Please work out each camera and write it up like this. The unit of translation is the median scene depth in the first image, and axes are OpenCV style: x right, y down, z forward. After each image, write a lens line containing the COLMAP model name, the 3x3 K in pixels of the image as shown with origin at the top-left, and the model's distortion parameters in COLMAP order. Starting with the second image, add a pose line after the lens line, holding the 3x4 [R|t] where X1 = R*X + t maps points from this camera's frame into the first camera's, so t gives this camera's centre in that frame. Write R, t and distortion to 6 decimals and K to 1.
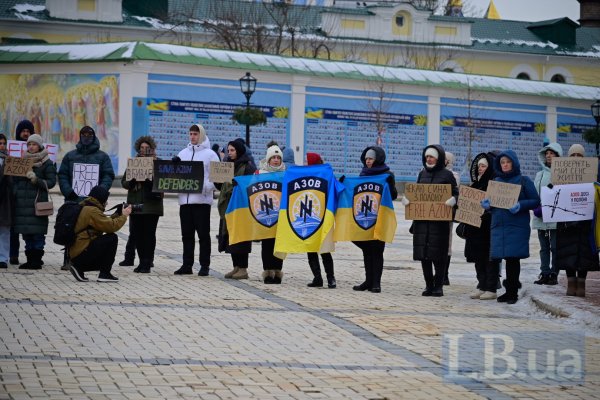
lens RADIAL K [[1573.2, 0, 300.3], [0, 1573.2, 199.2], [0, 0, 1]] dist [-0.003611, 0.000000]
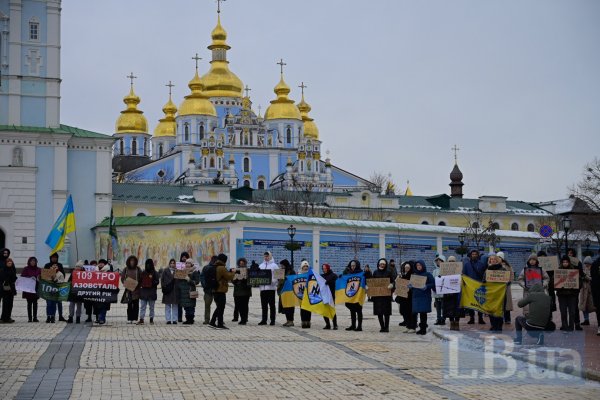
lens RADIAL K [[1573.2, 0, 299.8], [0, 1573.2, 200.0], [0, 0, 1]] dist [-0.003611, 0.000000]
pose [[0.995591, -0.030728, -0.088626, 0.160699], [0.021789, 0.994737, -0.100122, 0.092745], [0.091236, 0.097750, 0.991020, -1.038319]]
